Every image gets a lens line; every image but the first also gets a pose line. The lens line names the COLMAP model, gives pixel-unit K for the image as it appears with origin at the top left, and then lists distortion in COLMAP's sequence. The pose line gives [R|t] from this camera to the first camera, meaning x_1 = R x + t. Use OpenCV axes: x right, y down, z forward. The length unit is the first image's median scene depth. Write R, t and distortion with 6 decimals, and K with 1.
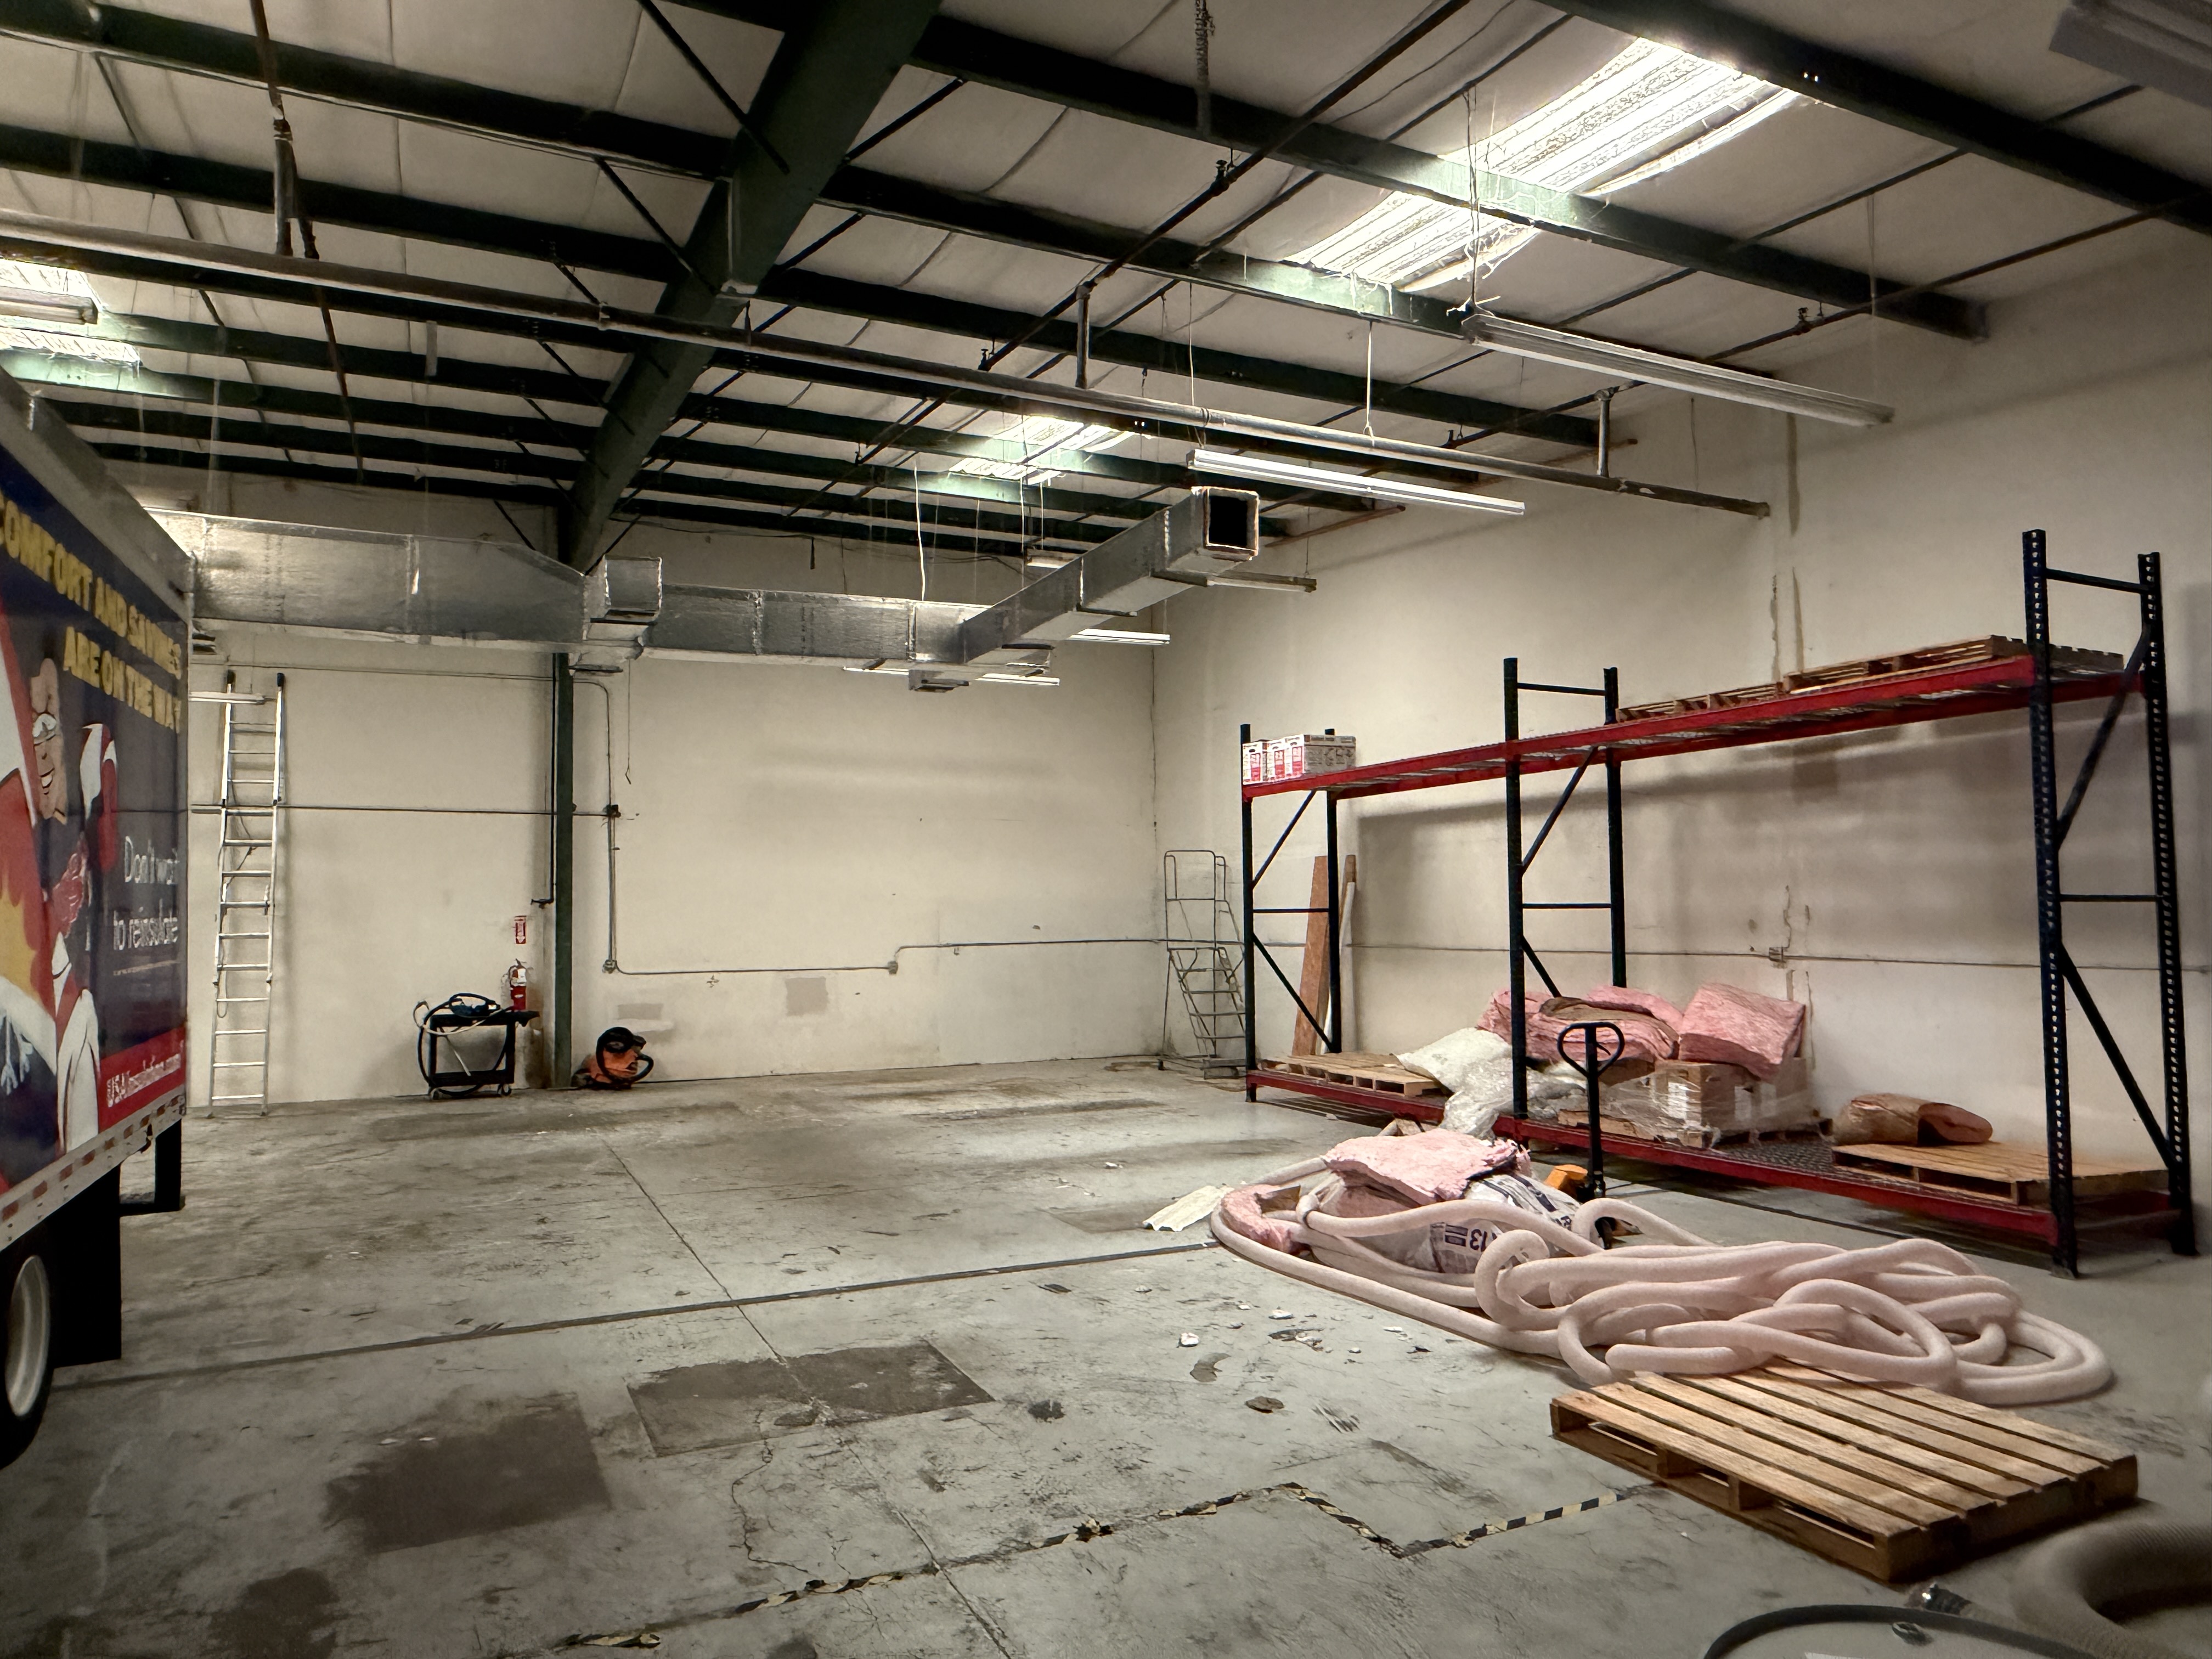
lens RADIAL K [[1411.5, 0, 1106.0], [0, 1411.5, 829.5], [0, 0, 1]] dist [0.042244, -0.071947]
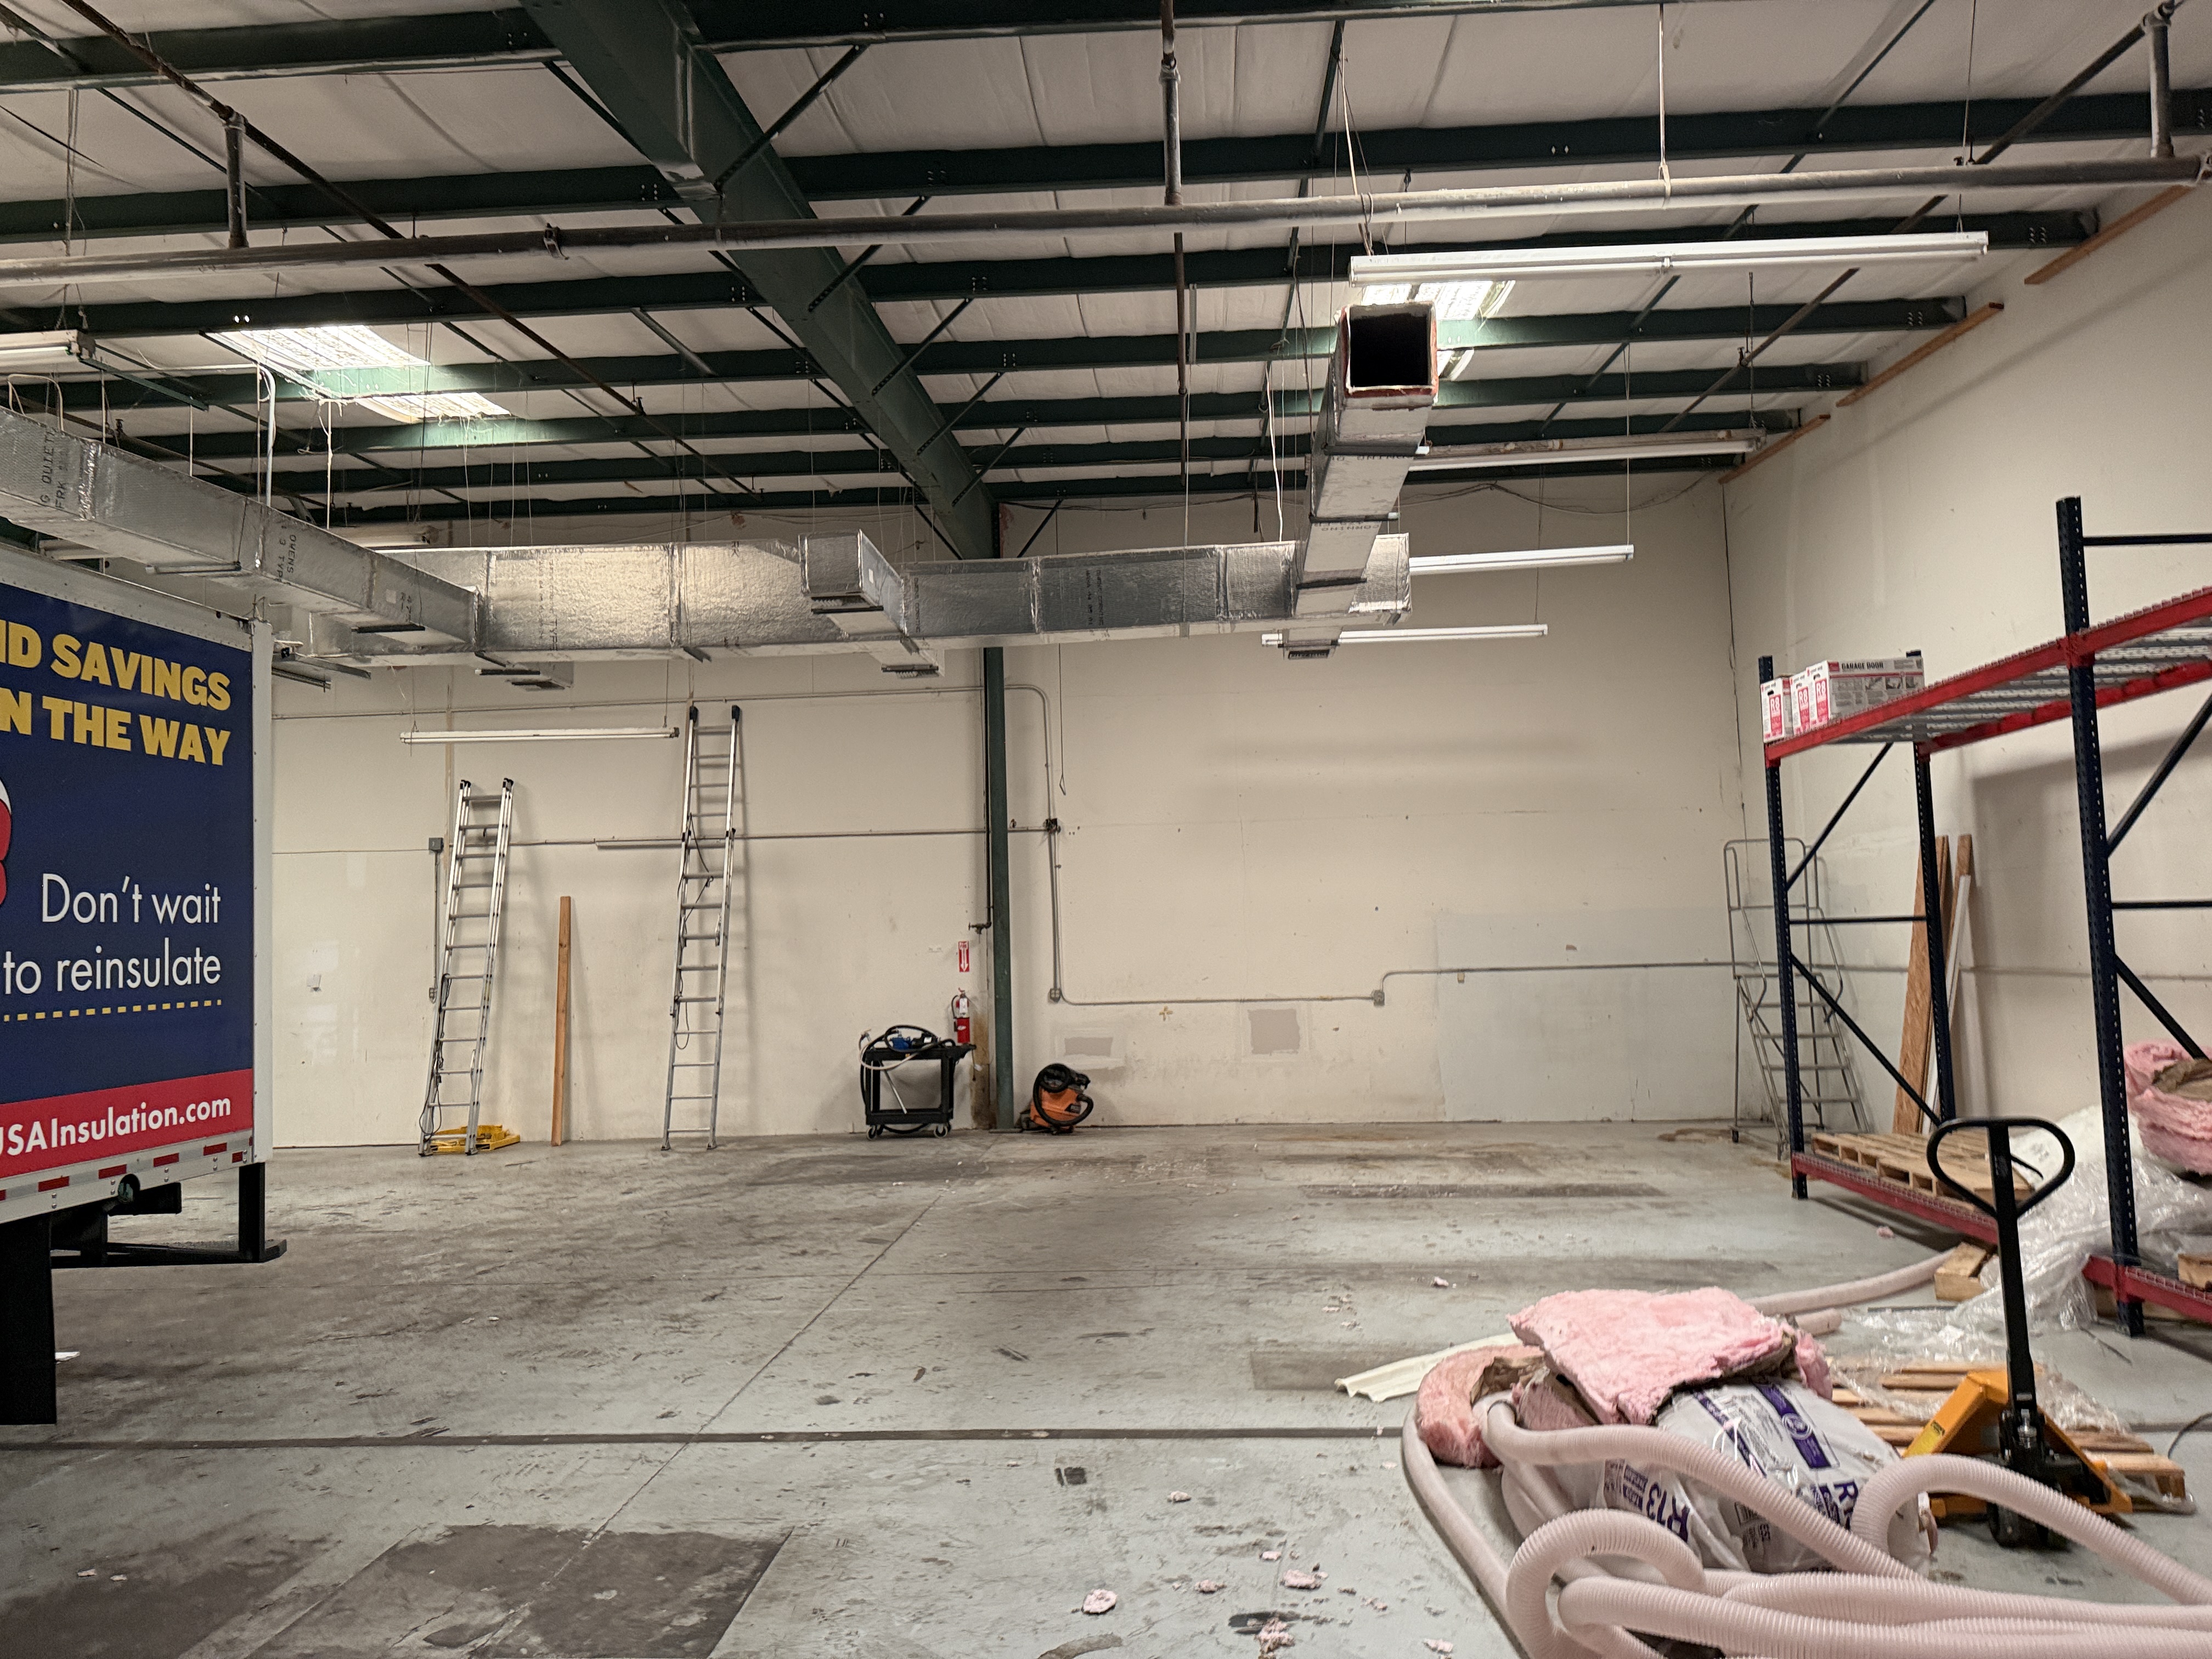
lens RADIAL K [[1546.1, 0, 1109.8], [0, 1546.1, 807.1], [0, 0, 1]] dist [0.099020, -0.144214]
pose [[0.879670, -0.056397, -0.472228, 0.184704], [0.046781, 0.998390, -0.032090, 0.010732], [0.473278, 0.006137, 0.880892, 0.166034]]
